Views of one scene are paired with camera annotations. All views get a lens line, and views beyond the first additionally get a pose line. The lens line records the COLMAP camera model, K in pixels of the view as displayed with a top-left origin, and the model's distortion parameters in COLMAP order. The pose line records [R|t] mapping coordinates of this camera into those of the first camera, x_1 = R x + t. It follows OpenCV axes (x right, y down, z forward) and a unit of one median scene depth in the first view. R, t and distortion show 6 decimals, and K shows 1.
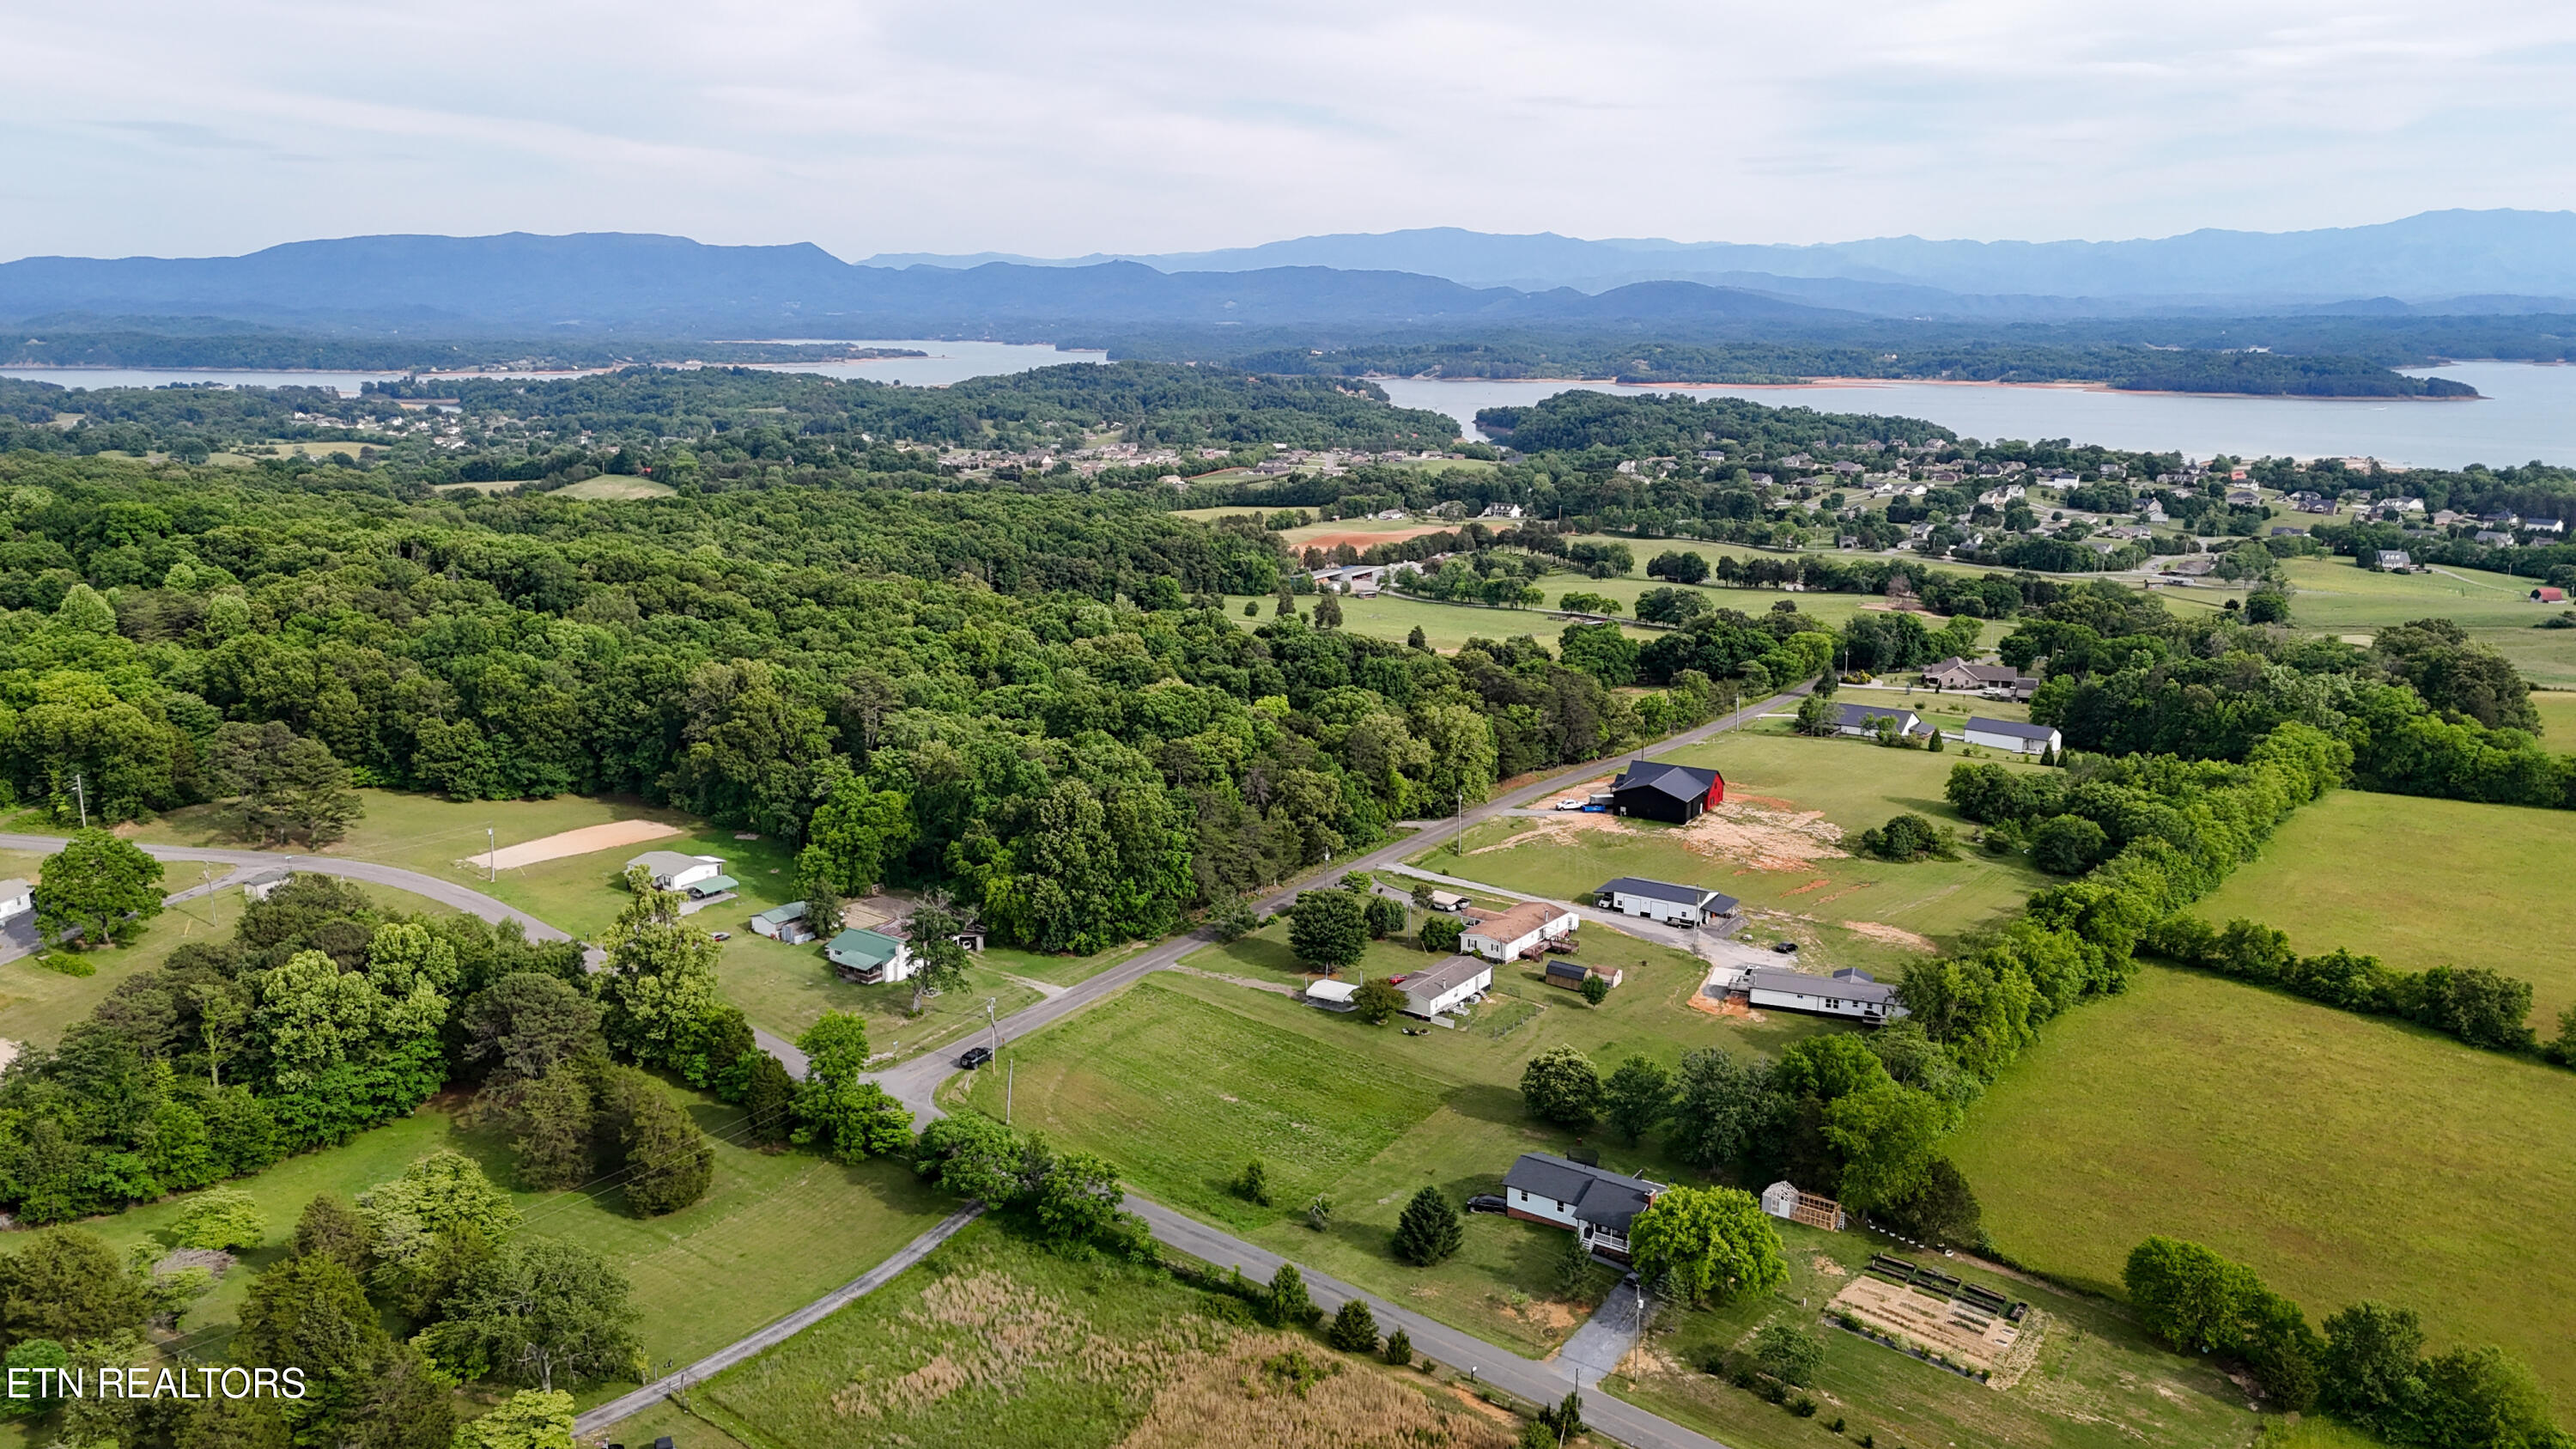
lens RADIAL K [[1886.5, 0, 1281.3], [0, 1886.5, 719.9], [0, 0, 1]] dist [0.091990, -0.096289]
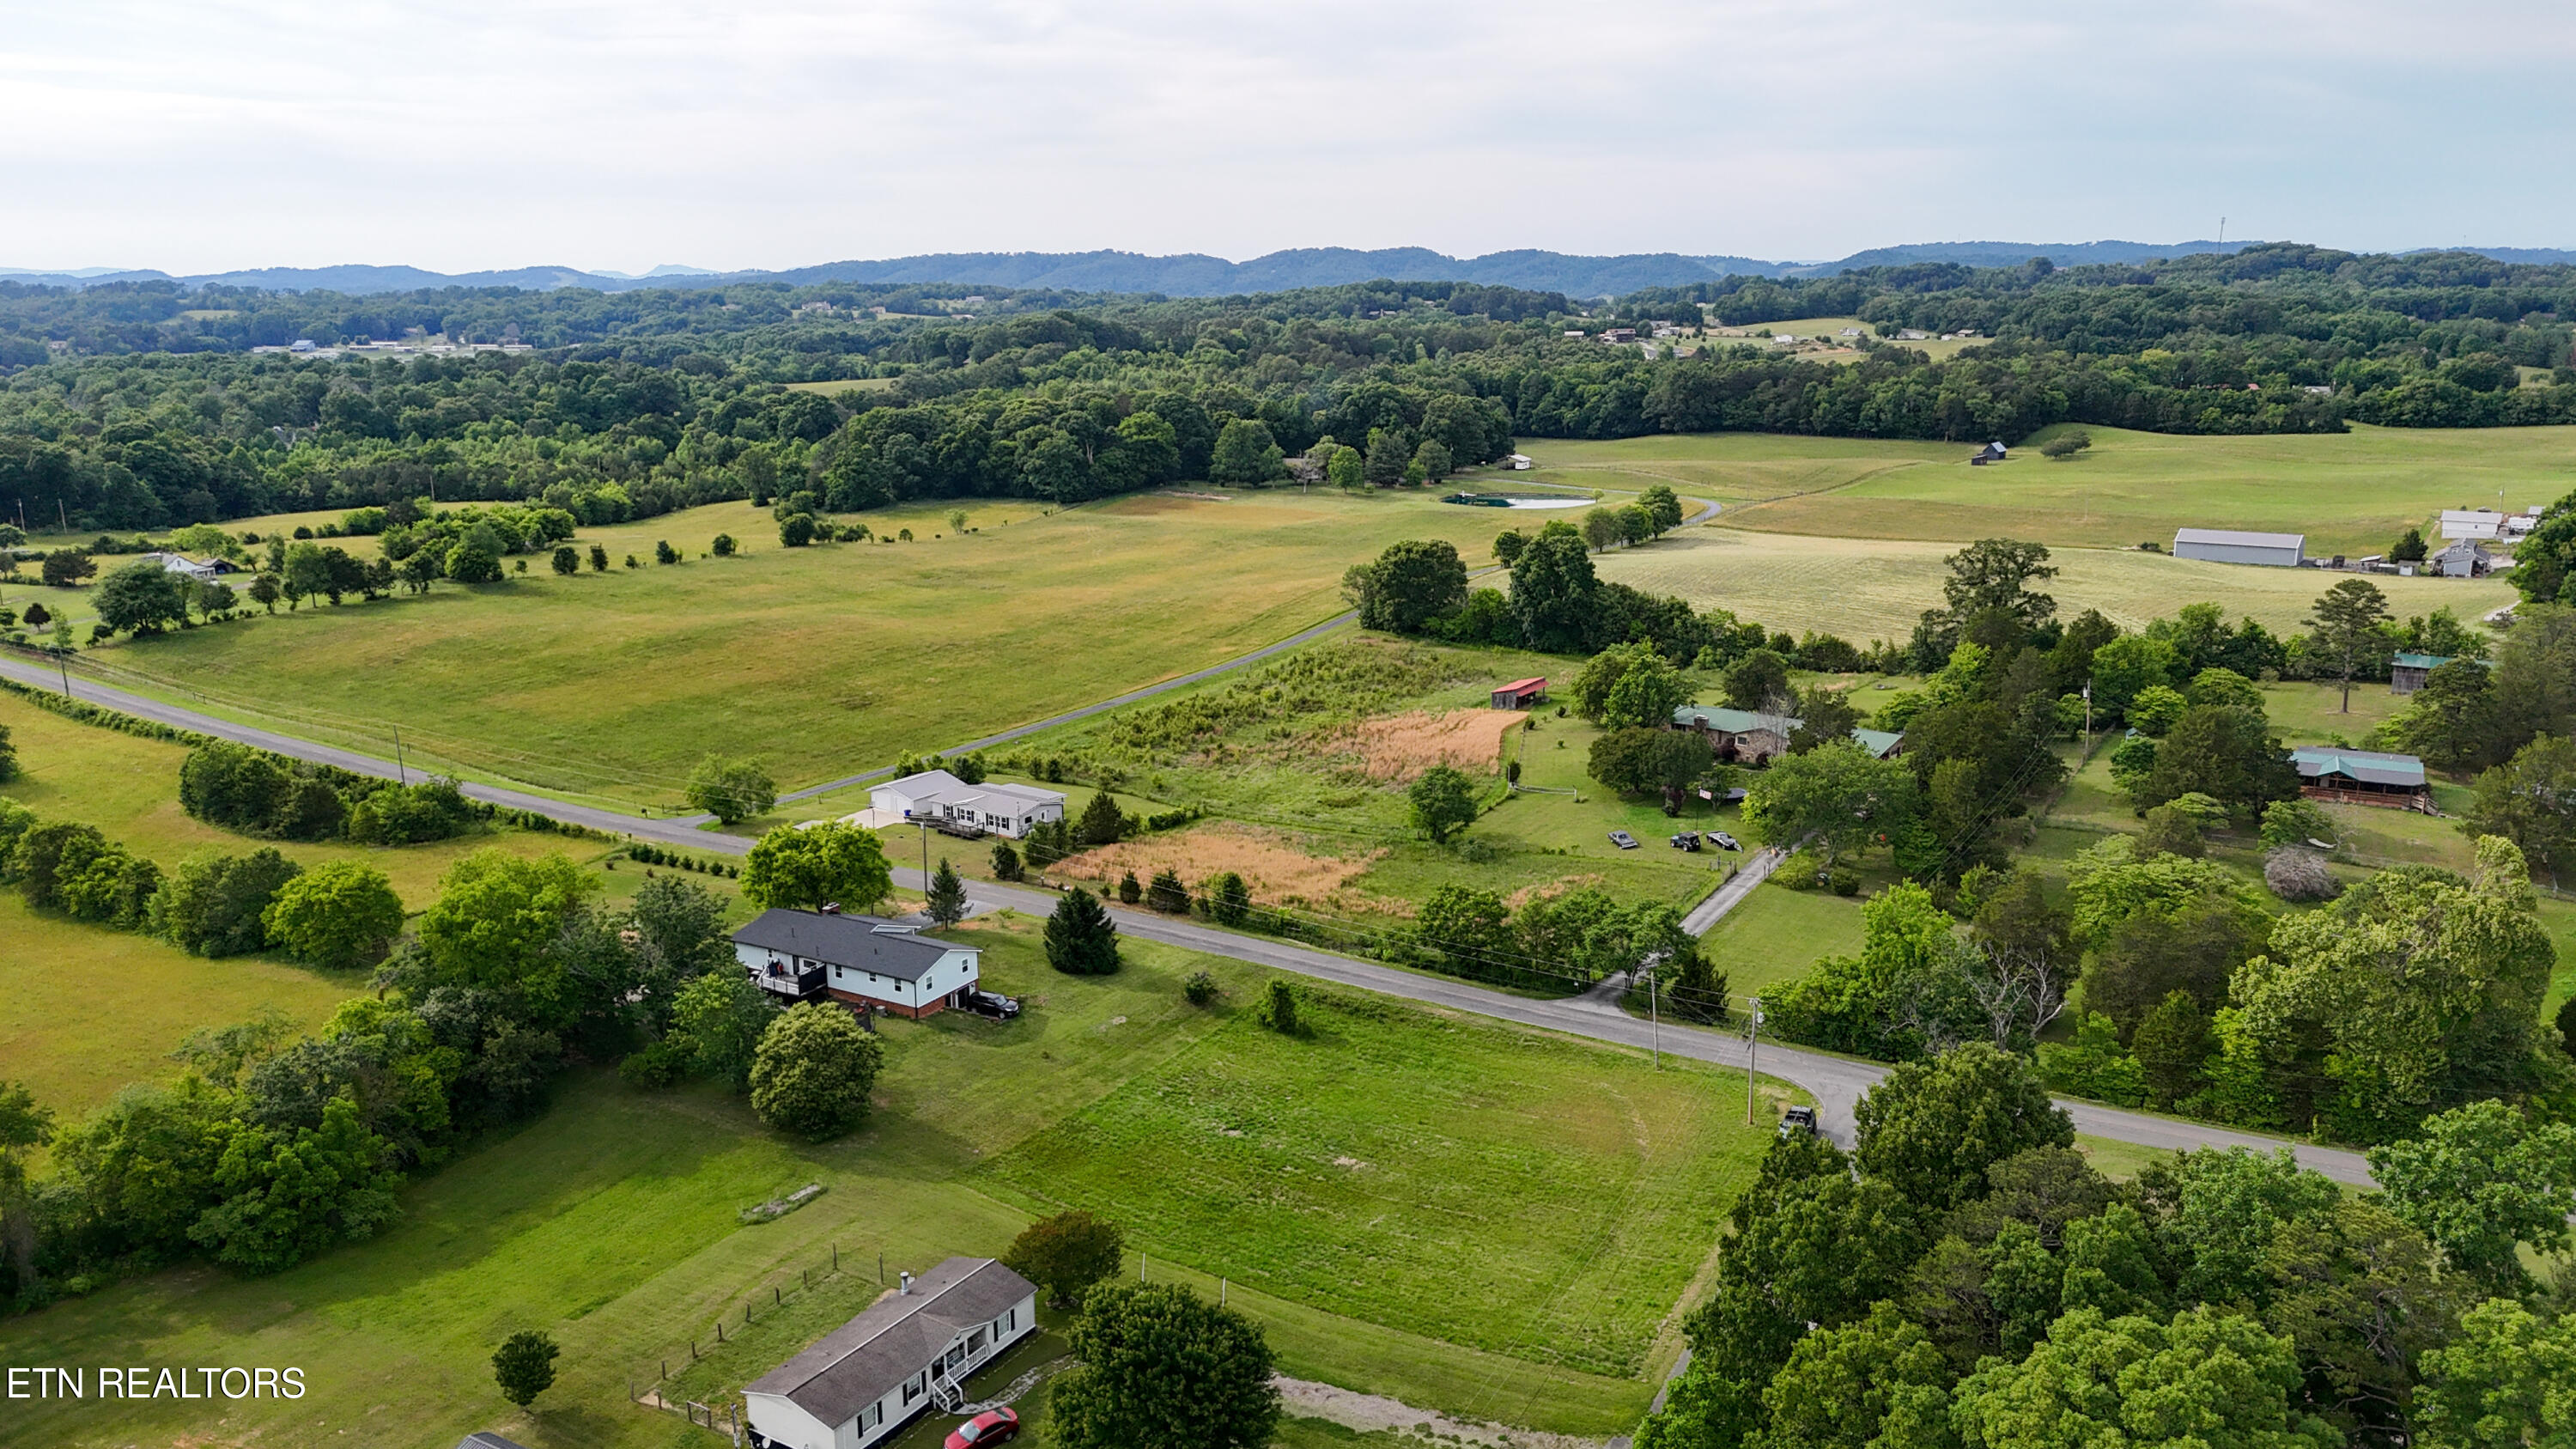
lens RADIAL K [[1886.5, 0, 1280.8], [0, 1886.5, 717.3], [0, 0, 1]] dist [0.091990, -0.096289]
pose [[-0.998176, 0.022028, -0.056214, 0.020581], [-0.004224, 0.903309, 0.428970, -0.154364], [0.060228, 0.428425, -0.901568, 1.251522]]
